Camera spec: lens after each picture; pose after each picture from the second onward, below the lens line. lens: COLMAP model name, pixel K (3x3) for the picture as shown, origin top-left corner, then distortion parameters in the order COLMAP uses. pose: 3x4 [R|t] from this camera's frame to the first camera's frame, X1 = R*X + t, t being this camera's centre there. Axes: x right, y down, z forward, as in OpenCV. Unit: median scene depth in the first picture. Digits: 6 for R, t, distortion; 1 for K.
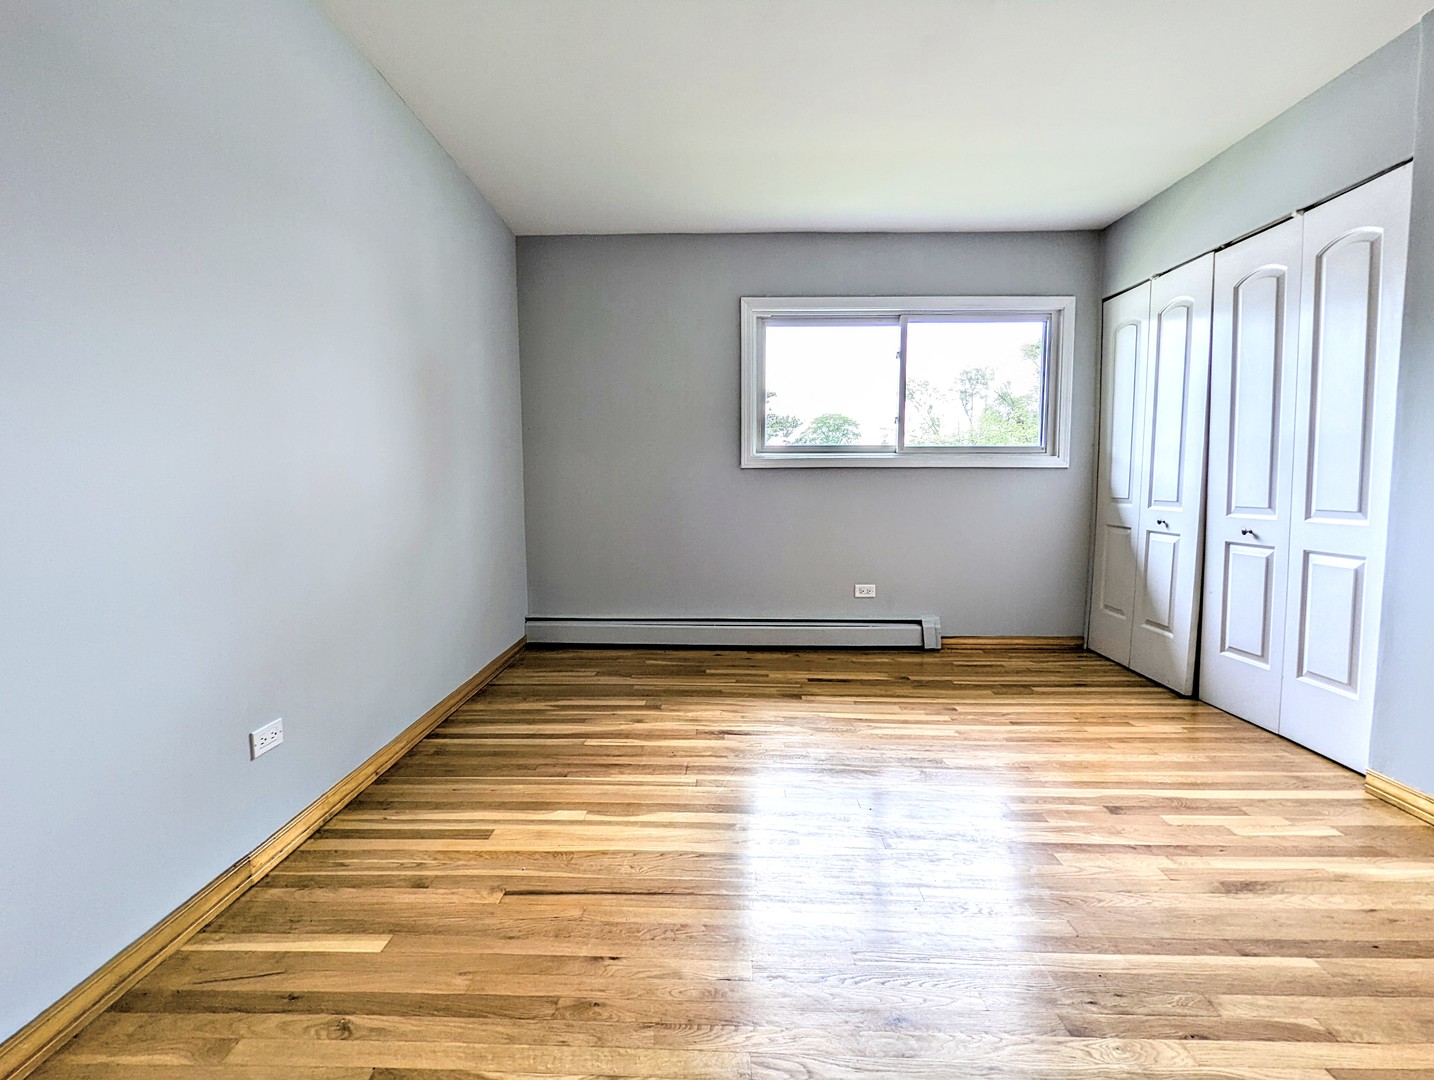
lens RADIAL K [[680.9, 0, 709.1], [0, 680.9, 540.3], [0, 0, 1]] dist [-0.003442, 0.000837]
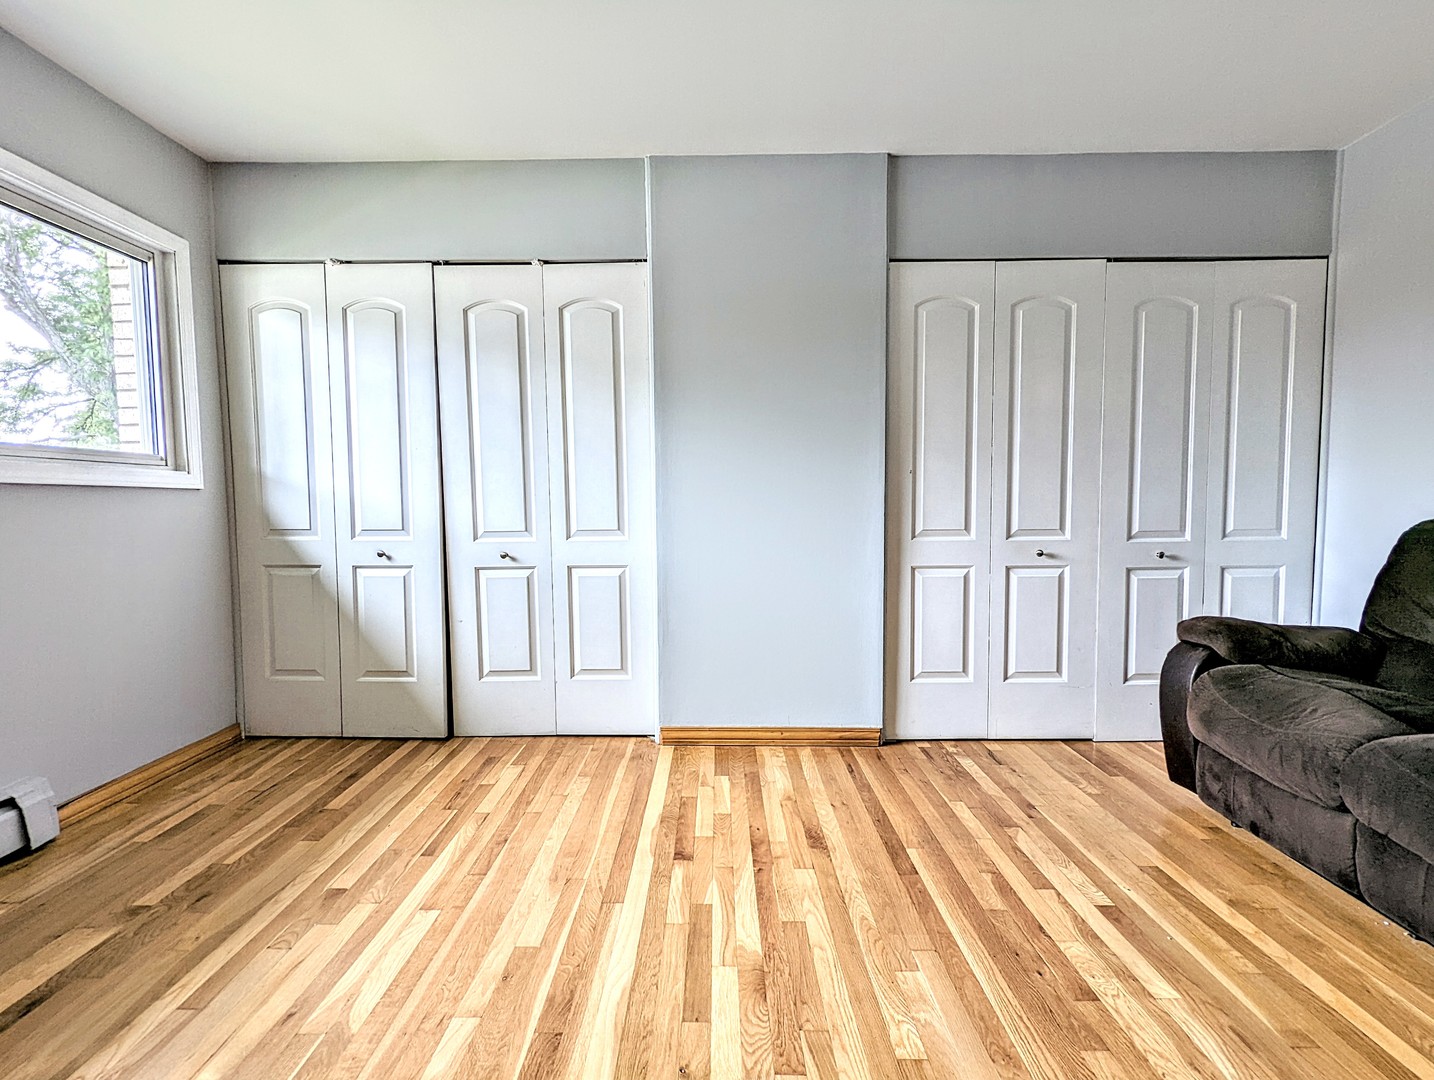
lens RADIAL K [[680.9, 0, 706.1], [0, 680.9, 540.9], [0, 0, 1]] dist [-0.003442, 0.000837]
pose [[-0.009351, -0.056224, 0.998374, -0.230863], [0.094836, 0.993868, 0.056858, -0.062110], [-0.995449, 0.095213, -0.003962, 0.684445]]
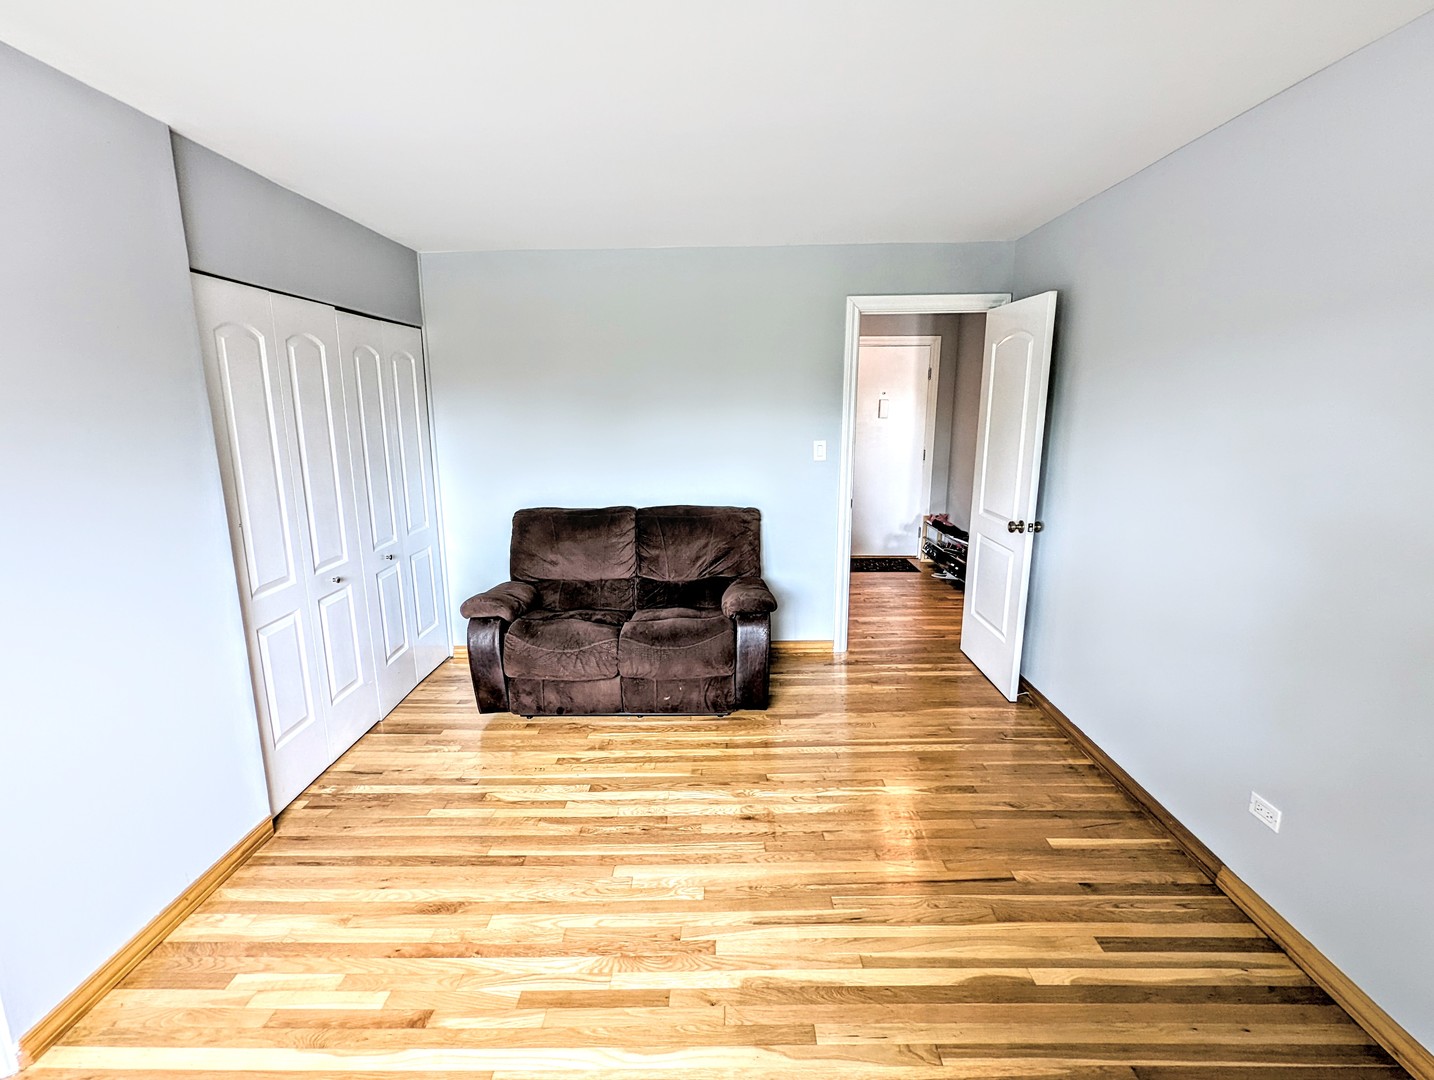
lens RADIAL K [[680.9, 0, 714.1], [0, 680.9, 538.9], [0, 0, 1]] dist [-0.003442, 0.000837]
pose [[-0.999842, 0.013574, -0.011507, 0.173677], [0.009770, 0.959184, 0.282613, -0.296292], [0.014874, 0.282455, -0.959165, 1.205741]]
